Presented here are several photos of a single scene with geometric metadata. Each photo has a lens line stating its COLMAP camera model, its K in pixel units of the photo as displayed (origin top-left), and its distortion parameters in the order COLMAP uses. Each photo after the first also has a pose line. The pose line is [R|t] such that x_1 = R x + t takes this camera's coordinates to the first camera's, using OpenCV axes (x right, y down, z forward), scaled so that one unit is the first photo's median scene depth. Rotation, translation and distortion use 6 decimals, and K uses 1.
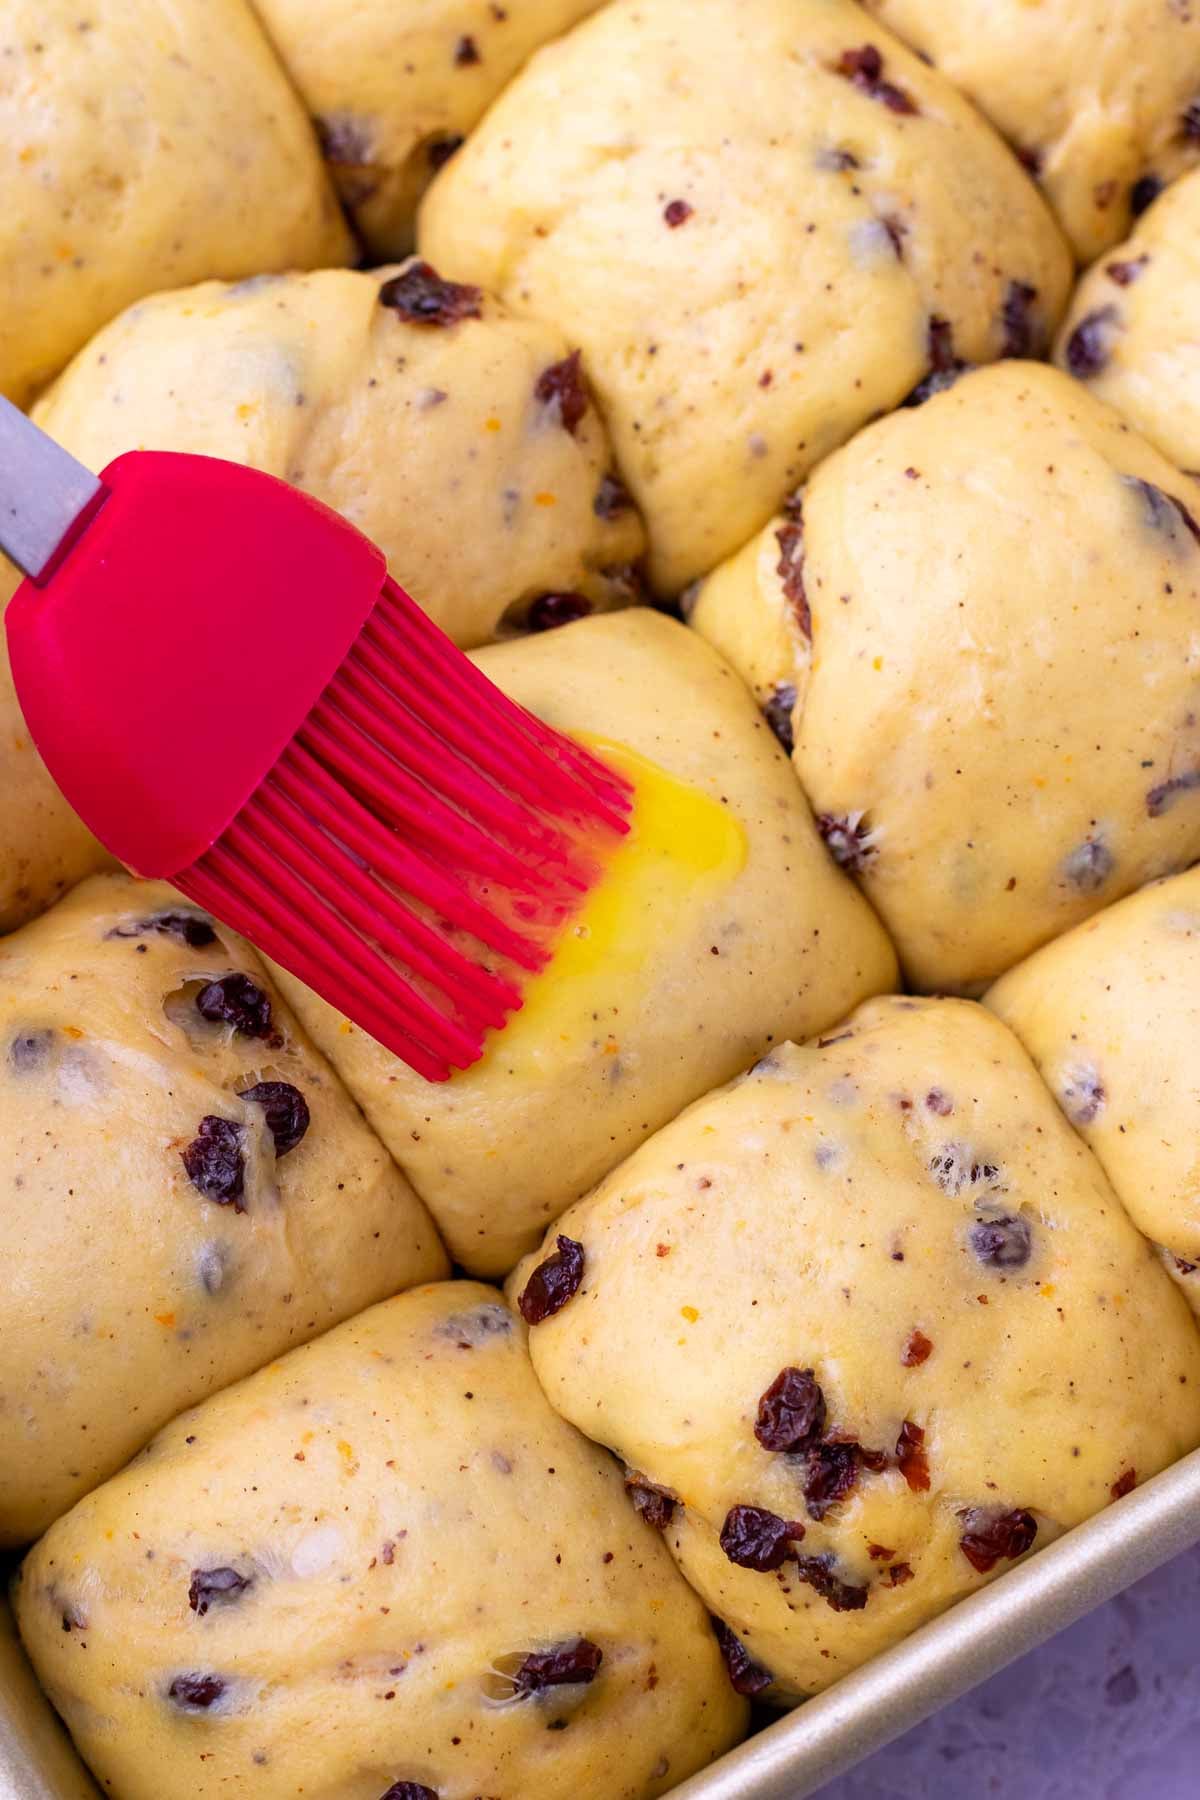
lens RADIAL K [[4349.7, 0, 600.0], [0, 4349.7, 900.0], [0, 0, 1]] dist [0.081317, -0.711261]
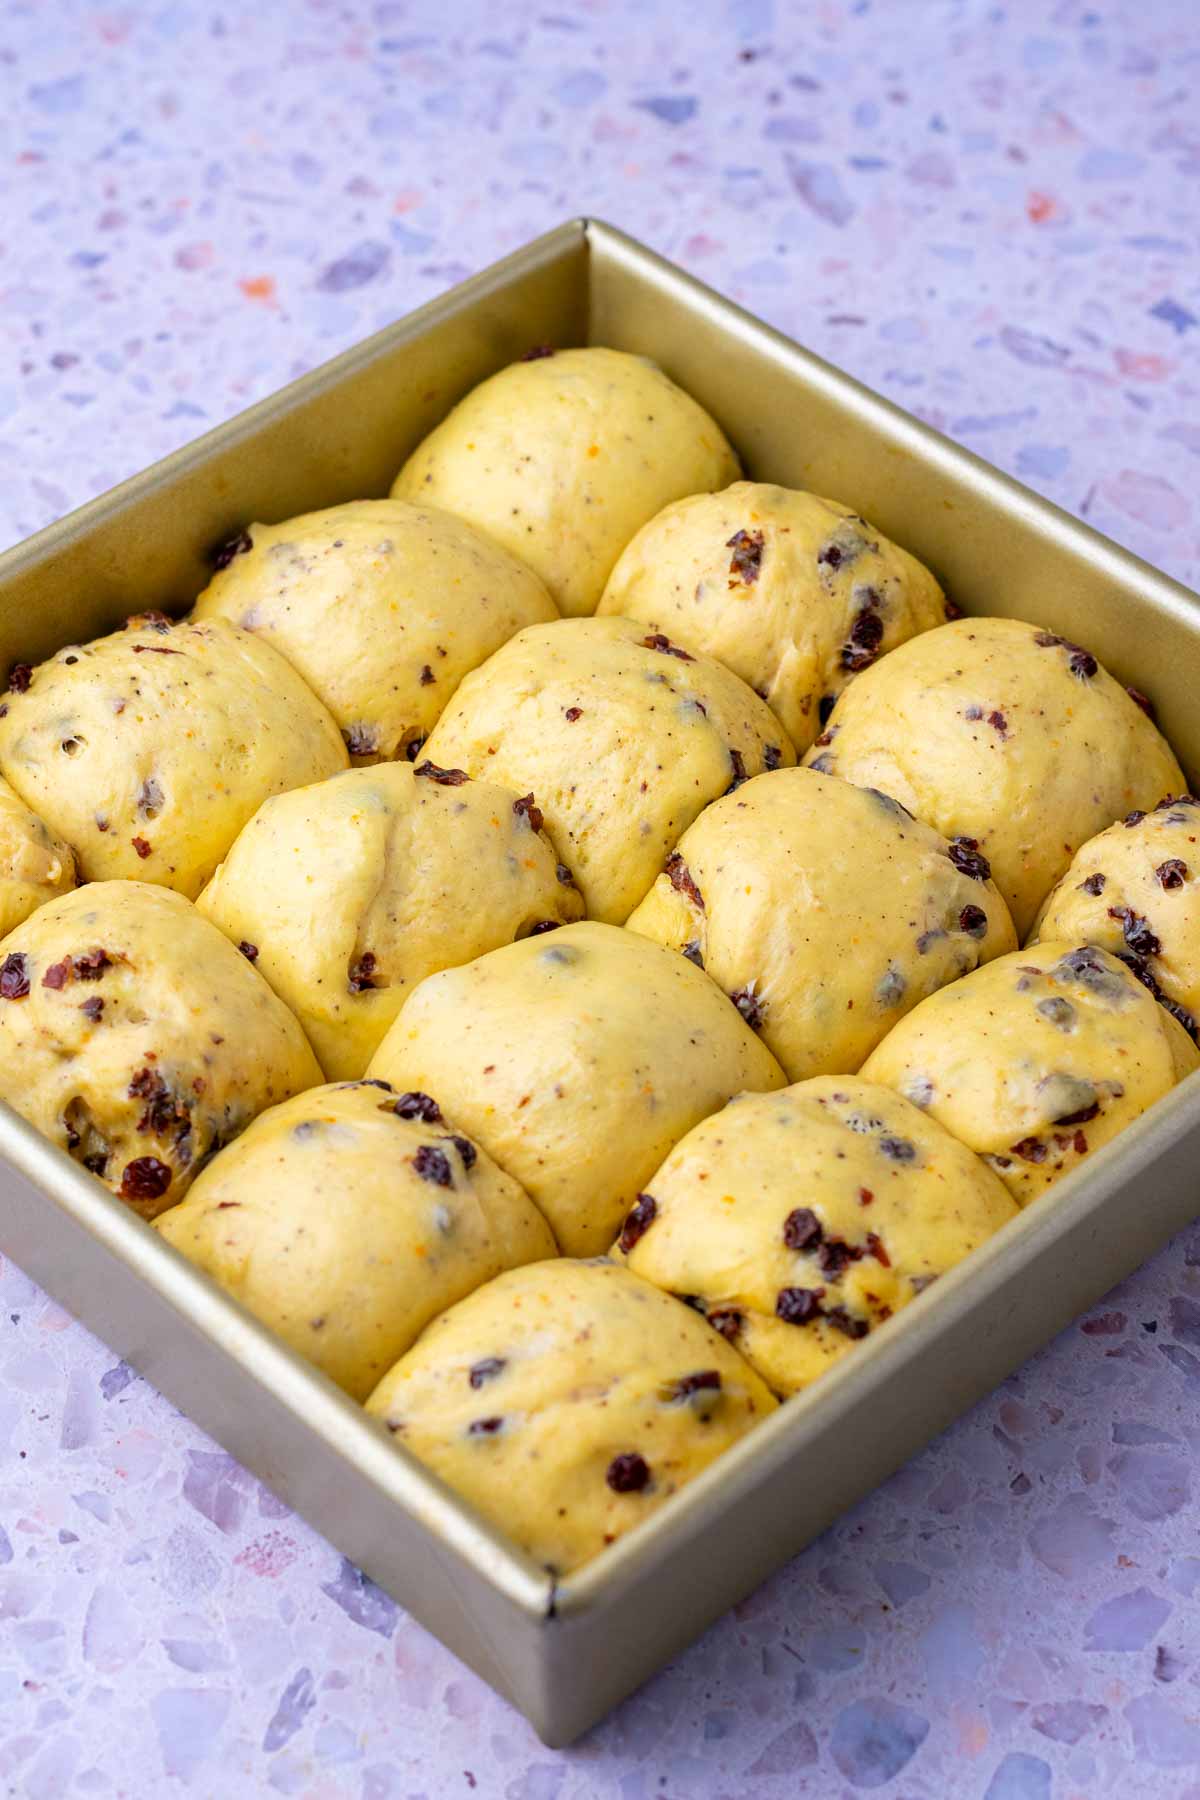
lens RADIAL K [[4349.7, 0, 600.0], [0, 4349.7, 900.0], [0, 0, 1]] dist [0.081317, -0.711261]
pose [[0.975749, -0.119406, 0.183457, -0.302940], [0.190664, 0.875322, -0.444363, 0.687763], [-0.107524, 0.468565, 0.876861, -0.485741]]
